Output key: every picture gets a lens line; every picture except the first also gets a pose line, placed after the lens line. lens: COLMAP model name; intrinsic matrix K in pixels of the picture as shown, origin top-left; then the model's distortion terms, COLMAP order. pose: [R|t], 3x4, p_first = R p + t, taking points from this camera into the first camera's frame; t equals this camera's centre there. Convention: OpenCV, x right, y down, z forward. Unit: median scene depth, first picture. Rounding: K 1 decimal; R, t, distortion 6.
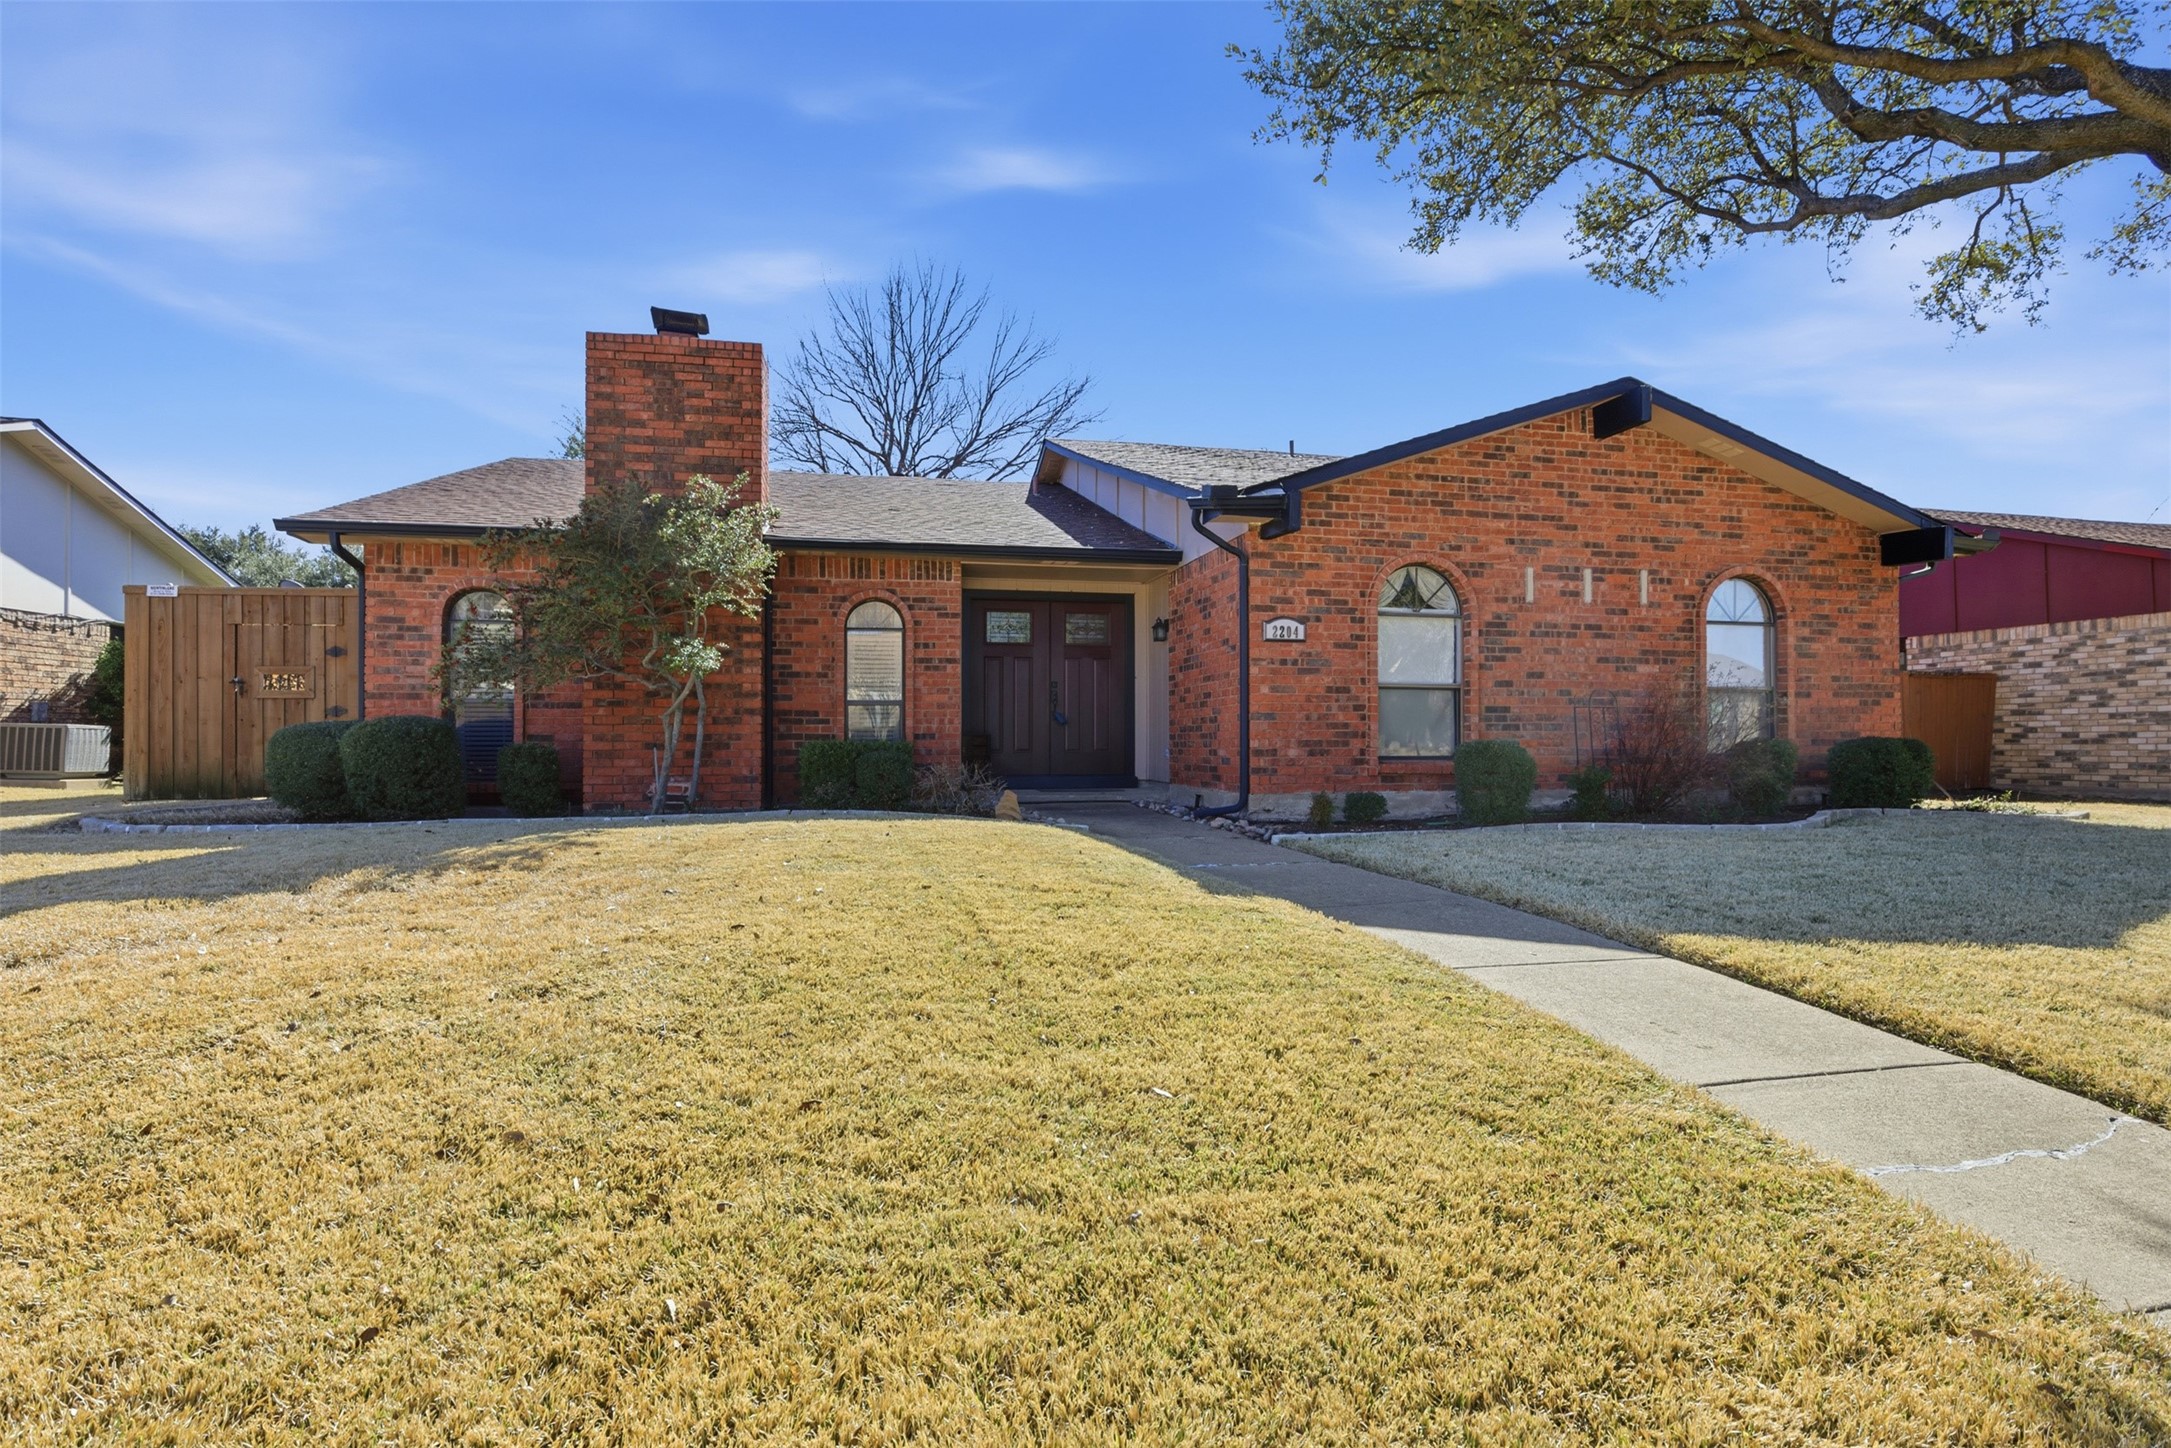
lens RADIAL K [[1070.3, 0, 1085.2], [0, 1070.3, 763.0], [0, 0, 1]] dist [-0.001240, 0.000081]
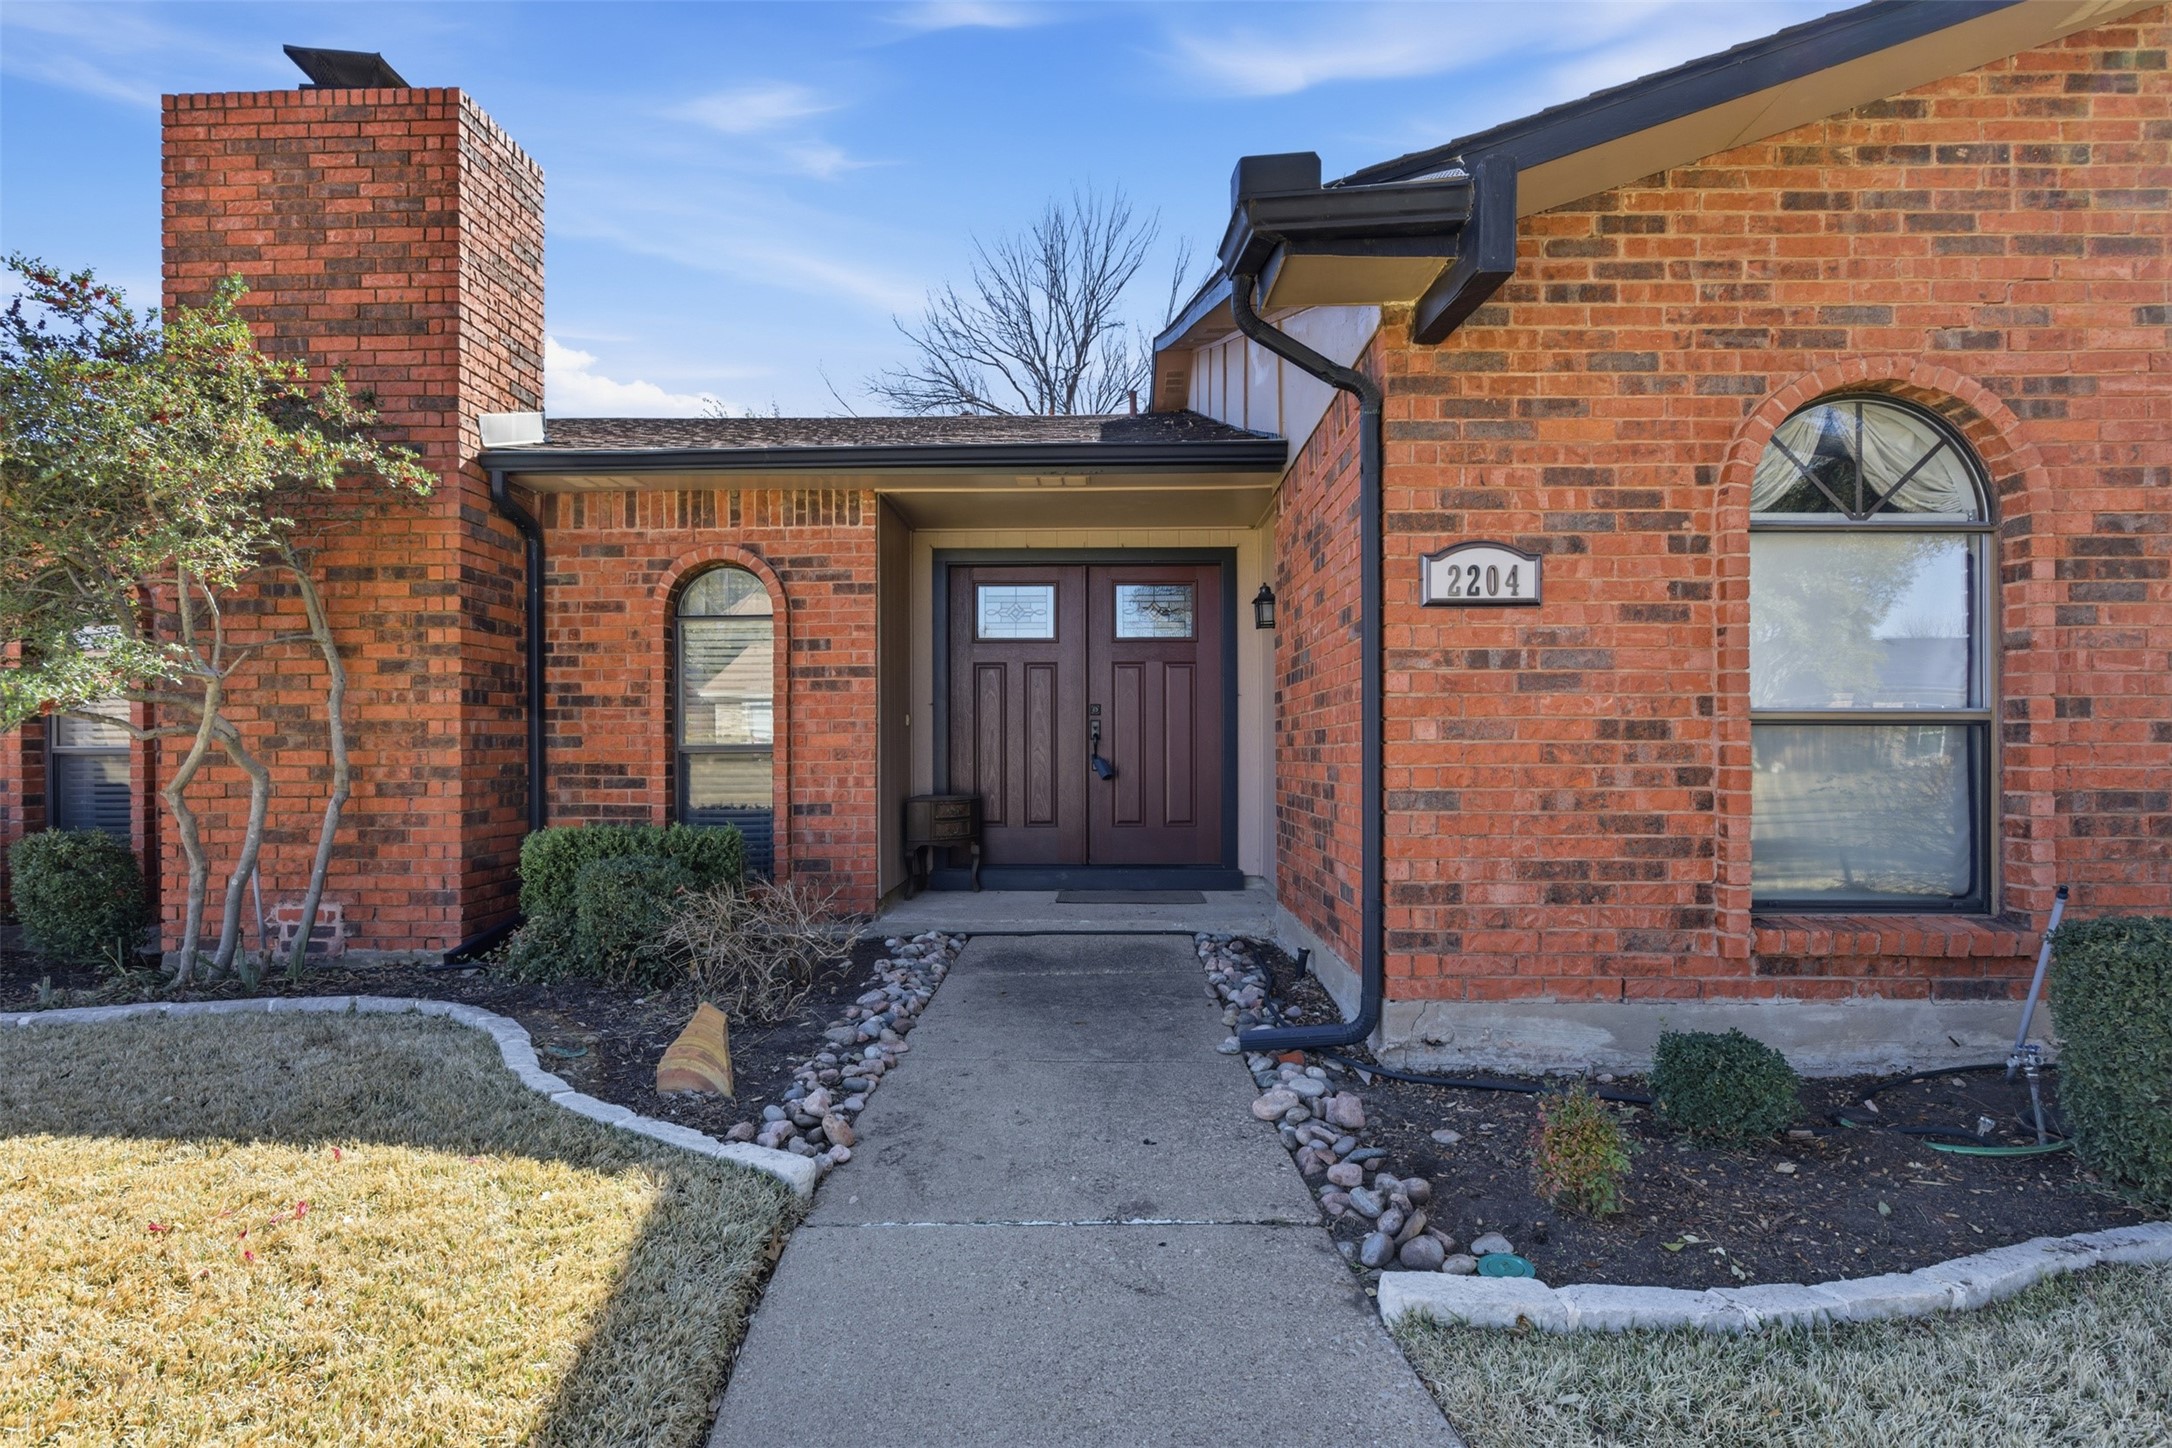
lens RADIAL K [[1070.8, 0, 1085.7], [0, 1070.8, 763.0], [0, 0, 1]] dist [-0.001240, 0.000081]
pose [[0.971739, 0.001784, -0.236051, 0.132340], [-0.003968, 0.999954, -0.008777, -0.050535], [0.236024, 0.009466, 0.971701, 0.564589]]
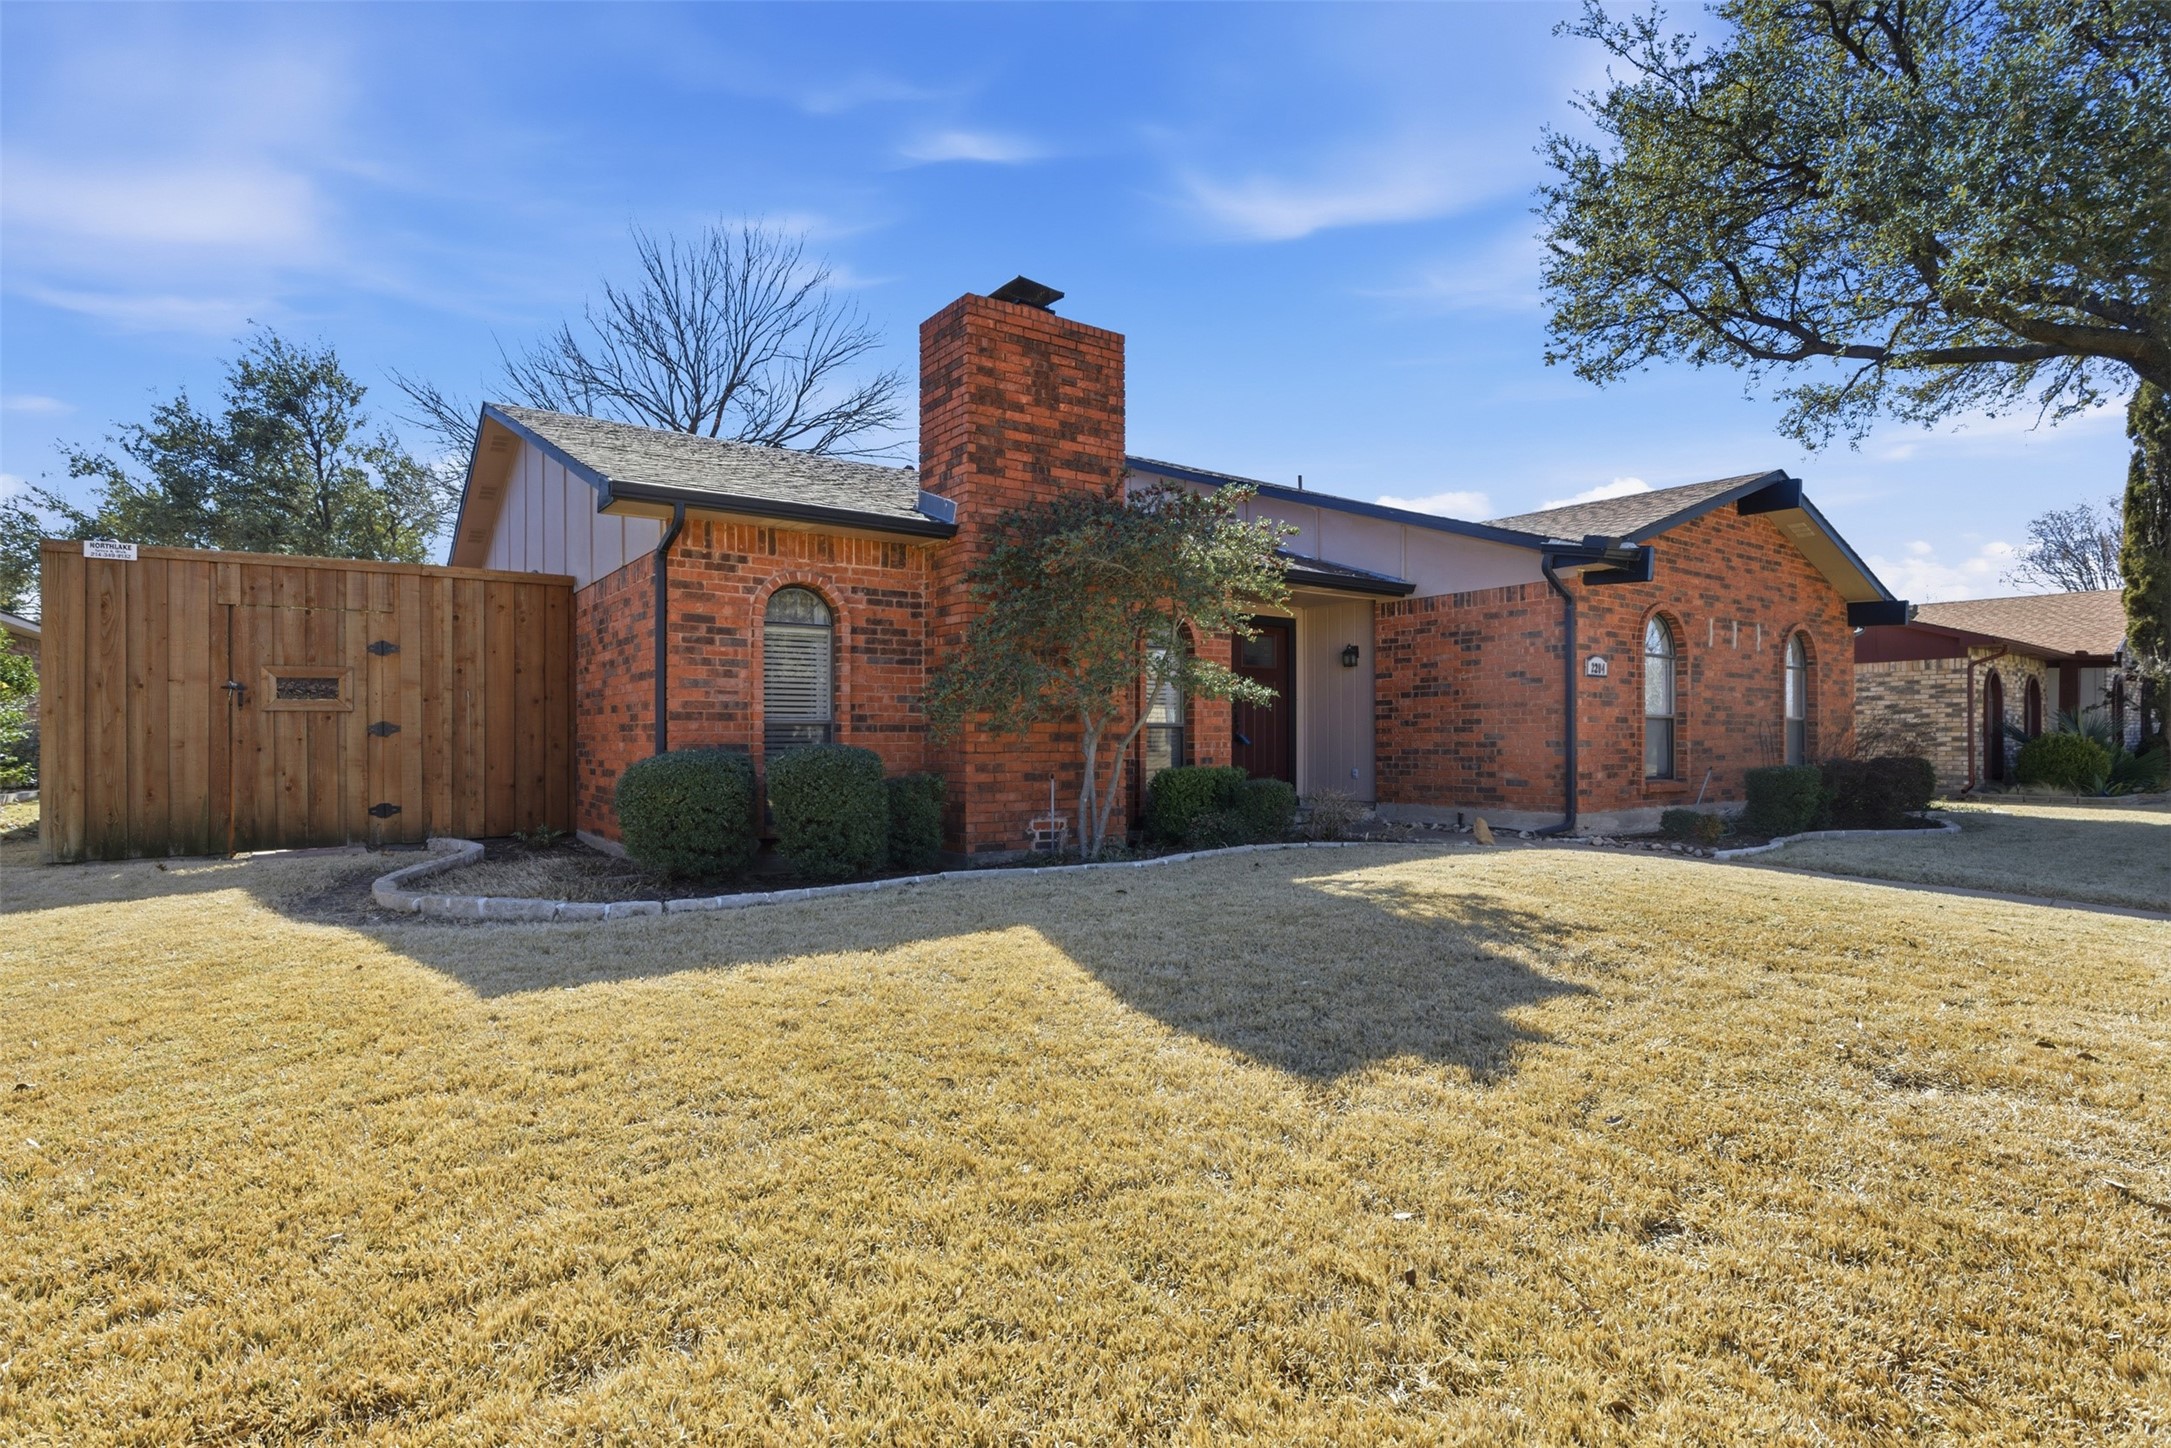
lens RADIAL K [[1070.3, 0, 1085.2], [0, 1070.3, 763.0], [0, 0, 1]] dist [-0.001240, 0.000081]
pose [[0.917589, -0.008324, 0.397443, -0.711852], [0.010130, 0.999946, -0.002444, -0.024564], [-0.397401, 0.006269, 0.917624, 0.178655]]
